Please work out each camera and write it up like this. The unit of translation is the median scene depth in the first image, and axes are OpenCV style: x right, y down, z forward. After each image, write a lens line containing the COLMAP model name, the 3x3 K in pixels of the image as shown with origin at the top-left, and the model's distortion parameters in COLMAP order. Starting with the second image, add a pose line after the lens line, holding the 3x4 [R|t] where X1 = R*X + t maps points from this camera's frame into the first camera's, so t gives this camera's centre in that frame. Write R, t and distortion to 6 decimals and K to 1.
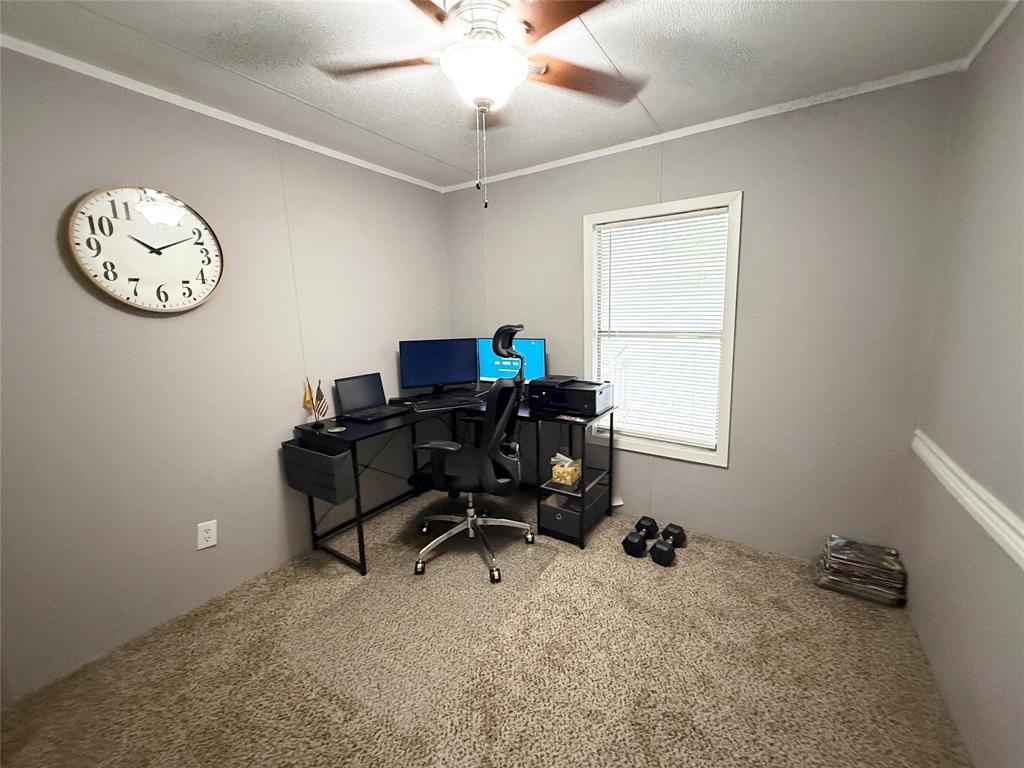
lens RADIAL K [[406.8, 0, 512.0], [0, 406.8, 384.0], [0, 0, 1]] dist [-0.000480, 0.000082]
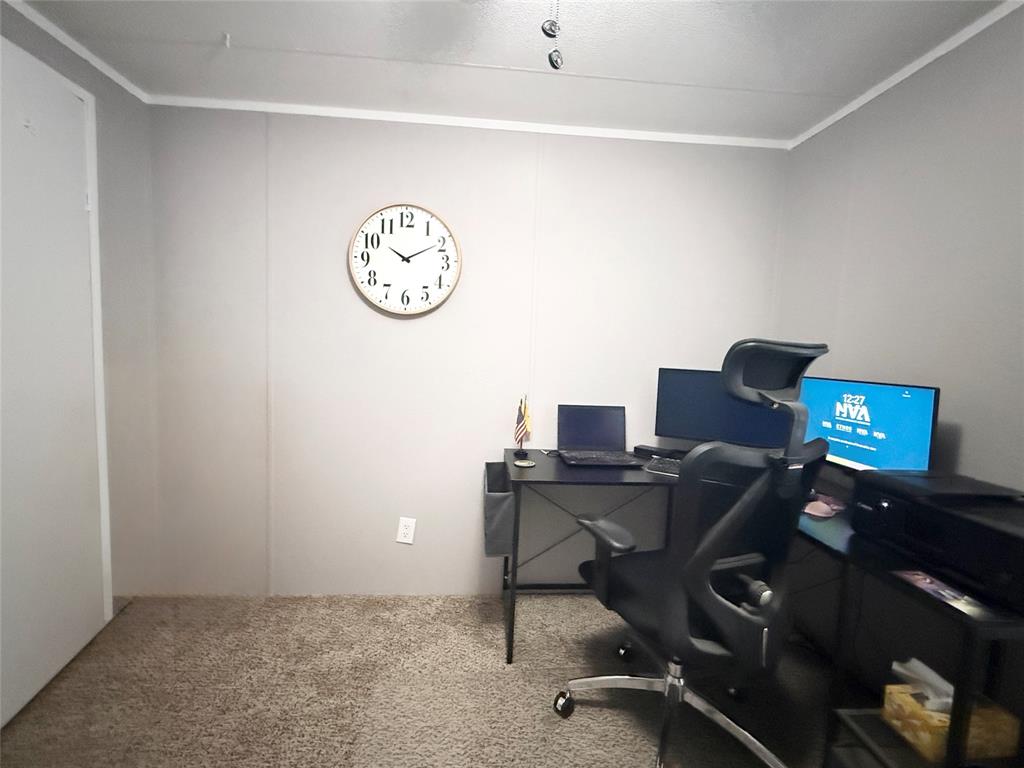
lens RADIAL K [[440.5, 0, 512.0], [0, 440.5, 384.0], [0, 0, 1]] dist [0.000827, 0.000462]
pose [[0.603590, 0.109391, -0.789755, 0.241242], [-0.186569, 0.982420, -0.006512, -0.034019], [0.775159, 0.151274, 0.613388, 0.459247]]
